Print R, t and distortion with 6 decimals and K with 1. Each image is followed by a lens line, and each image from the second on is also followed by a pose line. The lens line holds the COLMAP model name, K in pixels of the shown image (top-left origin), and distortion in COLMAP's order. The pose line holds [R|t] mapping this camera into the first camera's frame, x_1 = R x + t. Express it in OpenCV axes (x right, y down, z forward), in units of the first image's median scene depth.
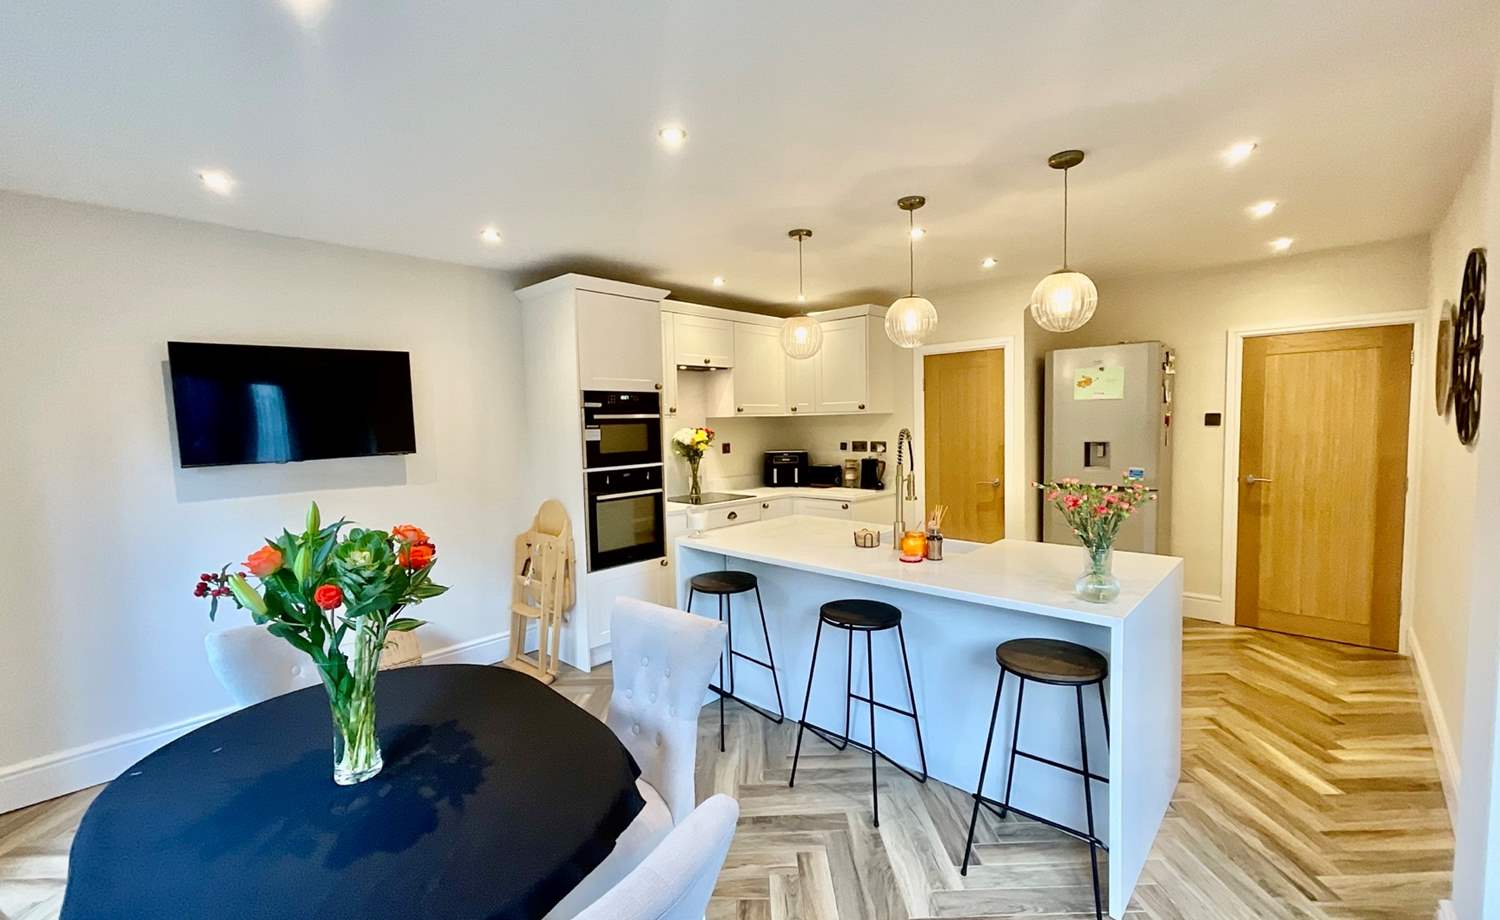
lens RADIAL K [[628.4, 0, 750.0], [0, 628.4, 460.0], [0, 0, 1]] dist [0.002347, 0.000404]
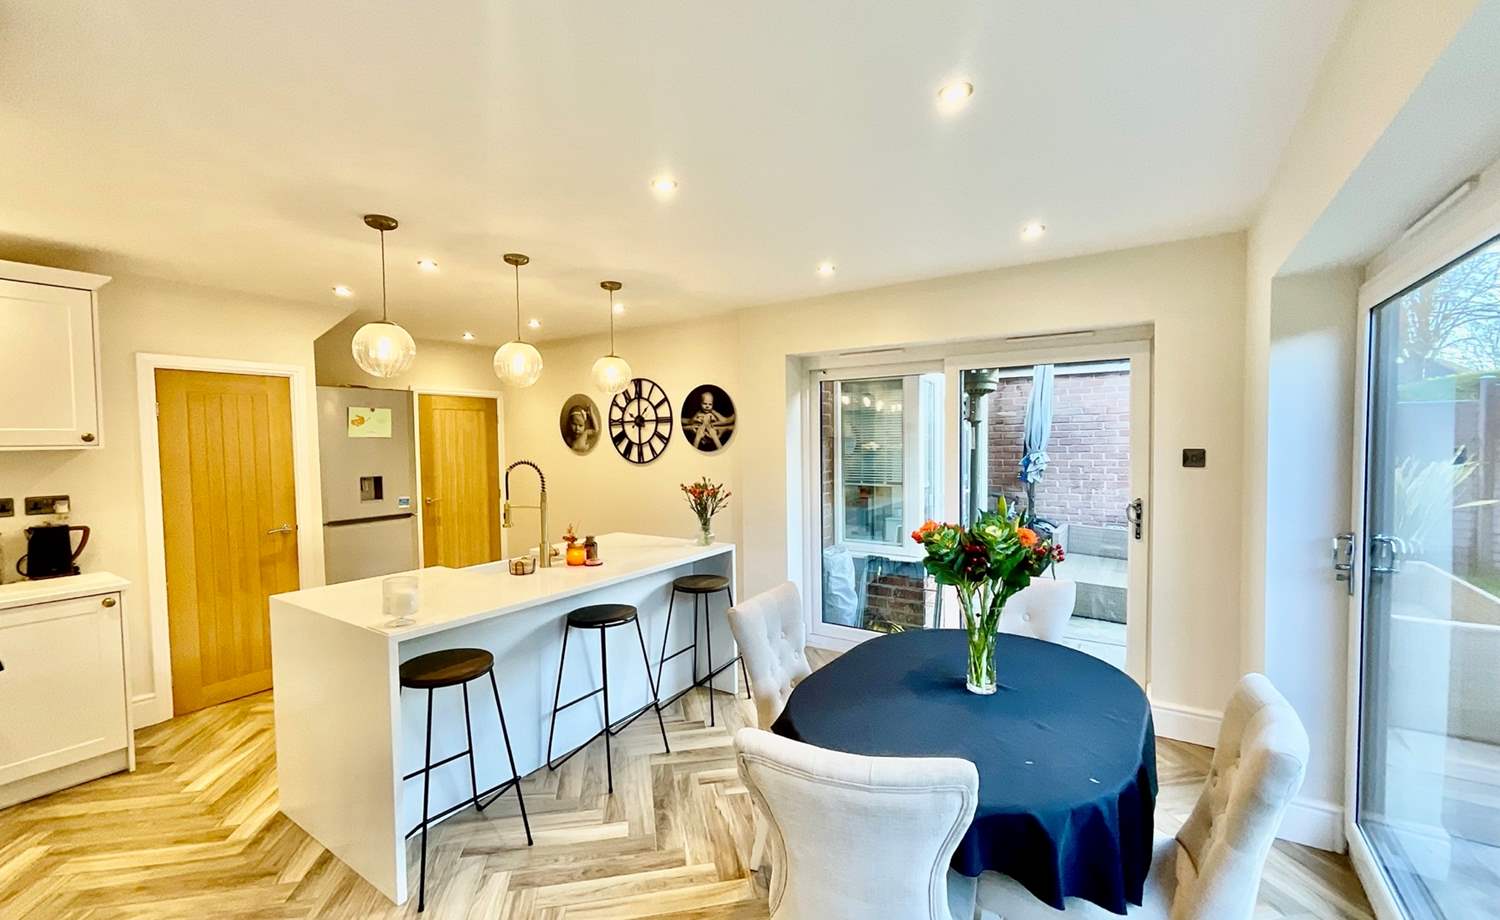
lens RADIAL K [[615.6, 0, 749.4], [0, 615.6, 463.0], [0, 0, 1]] dist [0.001707, 0.000732]
pose [[-0.171901, -0.012630, 0.985033, -0.610131], [0.080359, 0.996406, 0.026800, -0.028969], [-0.981831, 0.083763, -0.170269, 0.550995]]
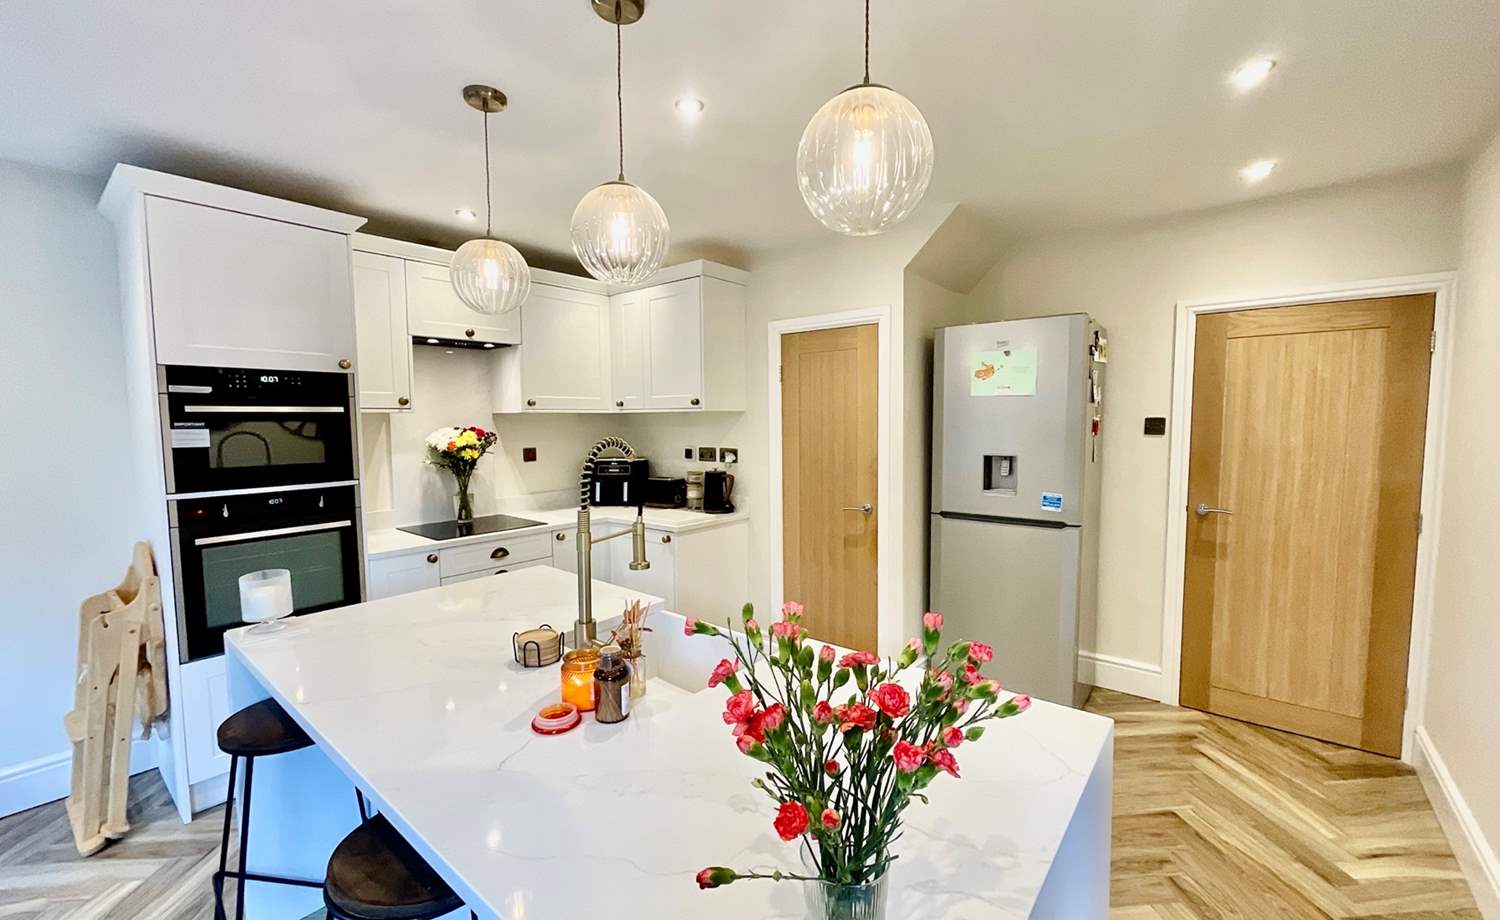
lens RADIAL K [[615.6, 0, 749.4], [0, 615.6, 463.0], [0, 0, 1]] dist [0.001707, 0.000732]
pose [[0.997745, 0.009691, 0.066411, 0.224800], [-0.010426, 0.999888, 0.010736, -0.025112], [-0.066299, -0.011404, 0.997735, 0.325709]]
